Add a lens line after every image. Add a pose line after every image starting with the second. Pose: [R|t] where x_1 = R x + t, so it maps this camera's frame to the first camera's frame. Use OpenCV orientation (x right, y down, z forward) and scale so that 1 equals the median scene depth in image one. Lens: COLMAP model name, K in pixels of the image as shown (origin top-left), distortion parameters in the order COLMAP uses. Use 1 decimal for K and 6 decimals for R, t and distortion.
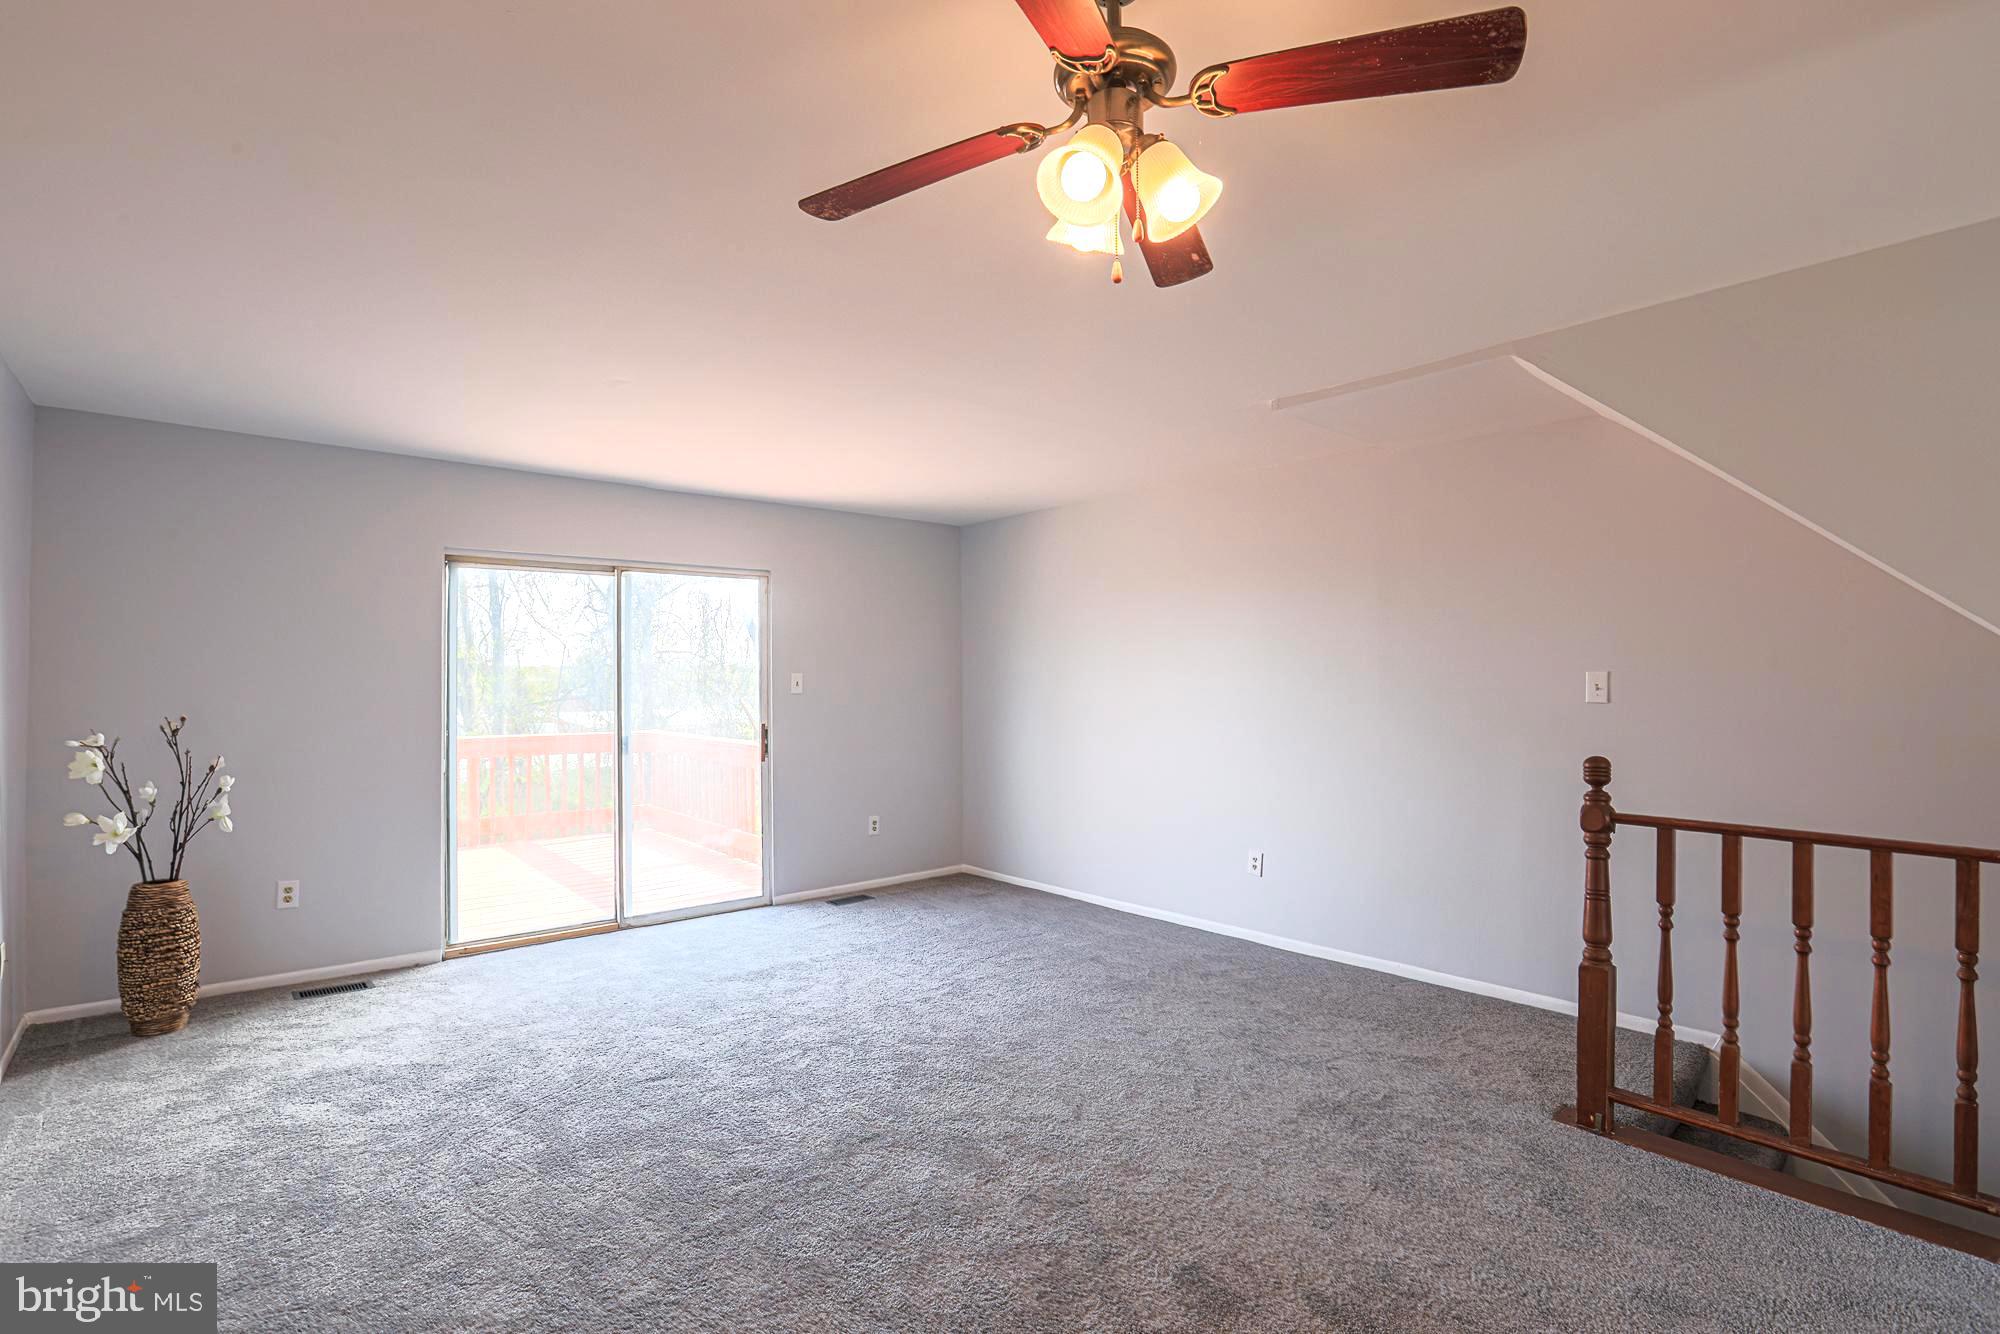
lens RADIAL K [[955.6, 0, 1036.9], [0, 955.6, 683.7], [0, 0, 1]] dist [-0.070026, 0.026980]
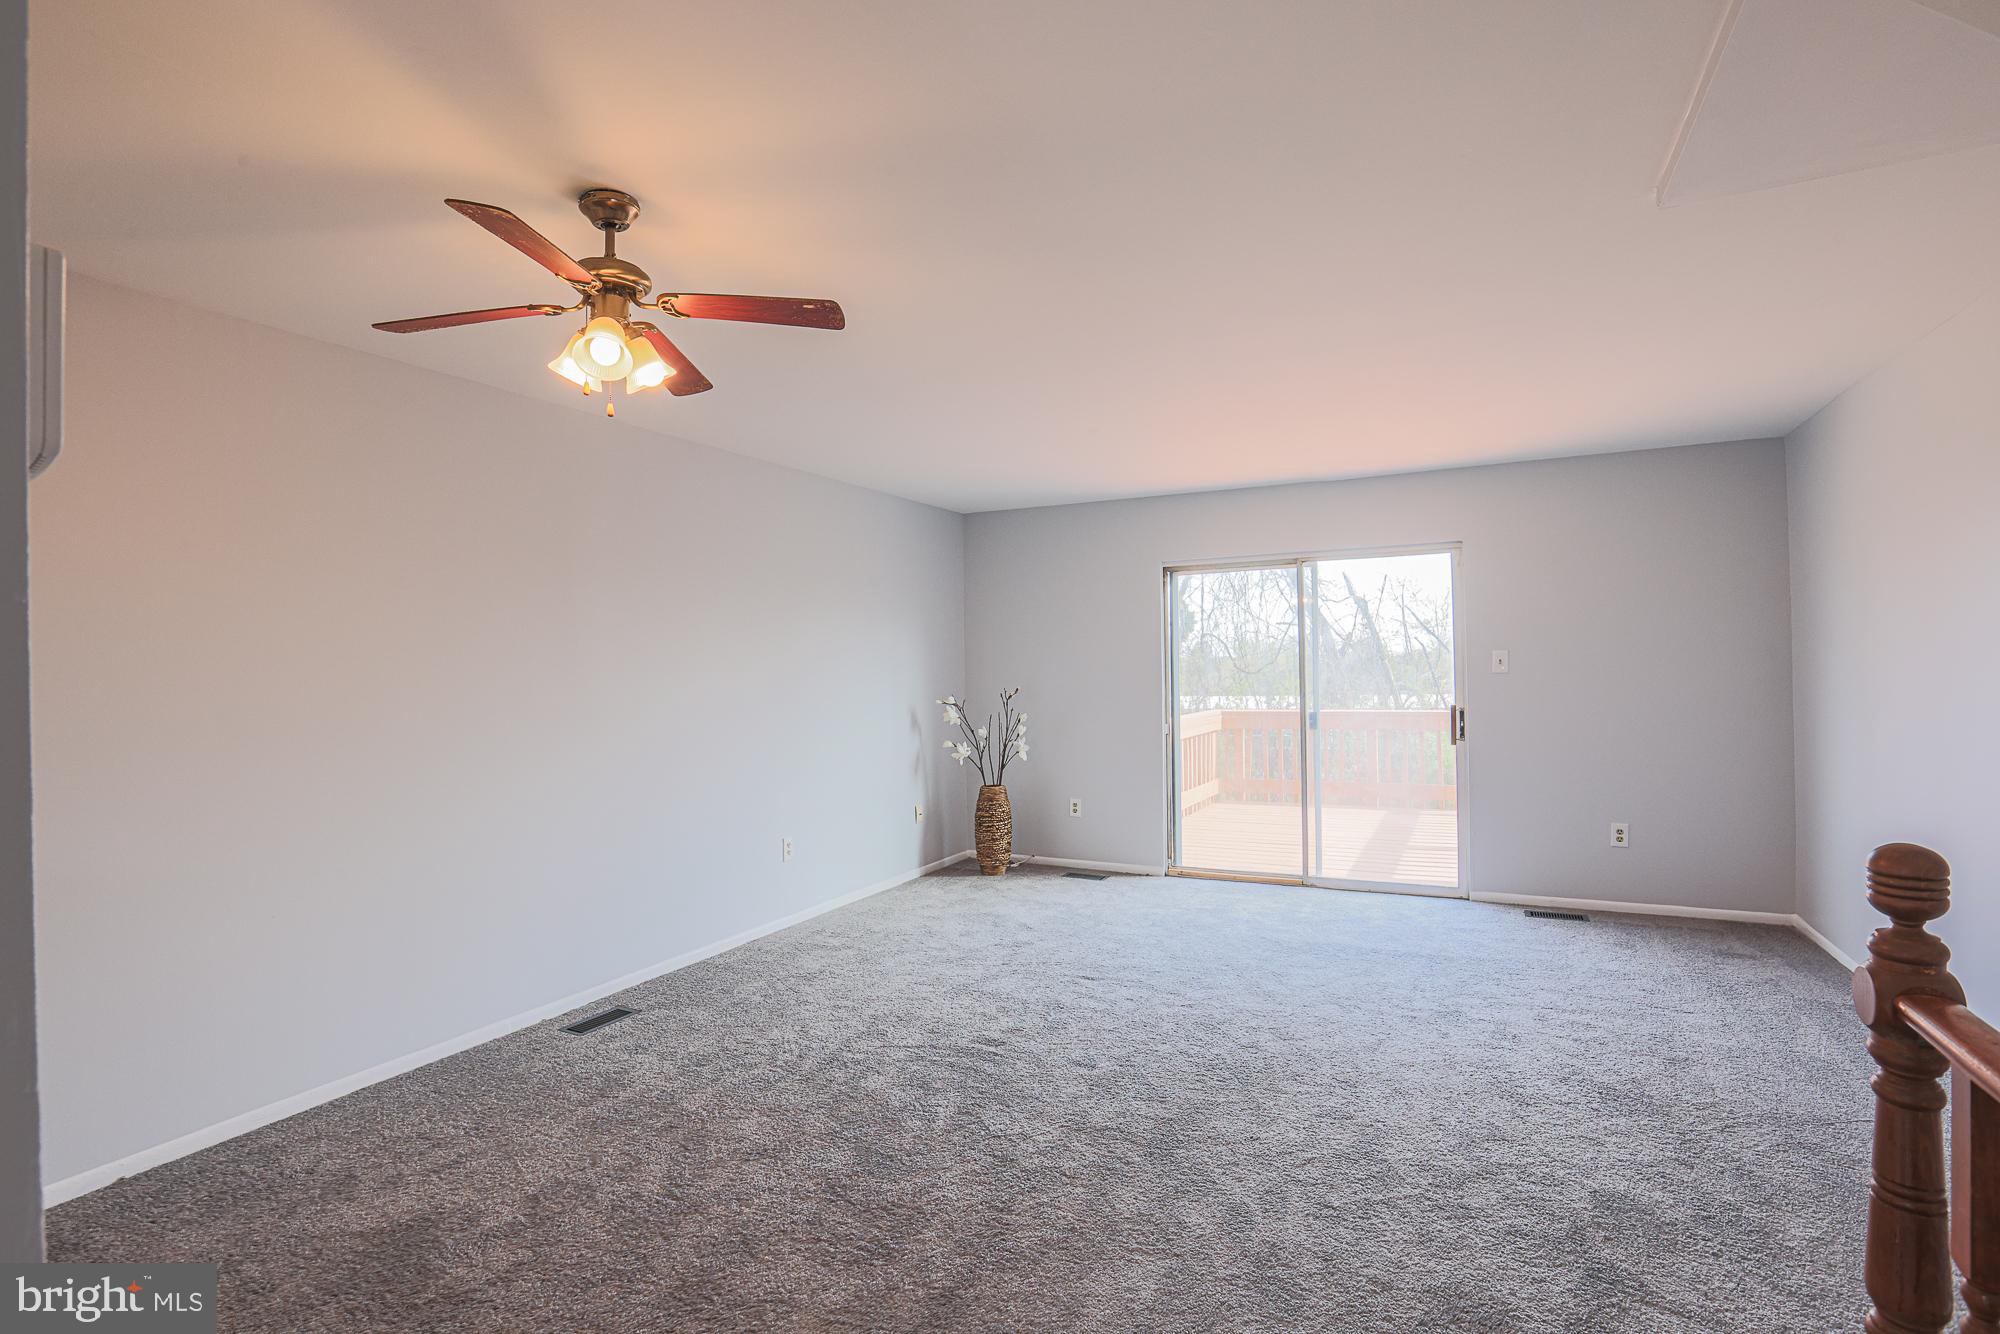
lens RADIAL K [[945.7, 0, 1000.0], [0, 945.7, 667.0], [0, 0, 1]] dist [-0.063544, 0.026317]
pose [[0.343884, -0.005709, -0.938995, 0.513240], [0.012811, 0.999917, -0.001387, 0.000217], [0.938925, -0.011552, 0.343929, 0.312742]]
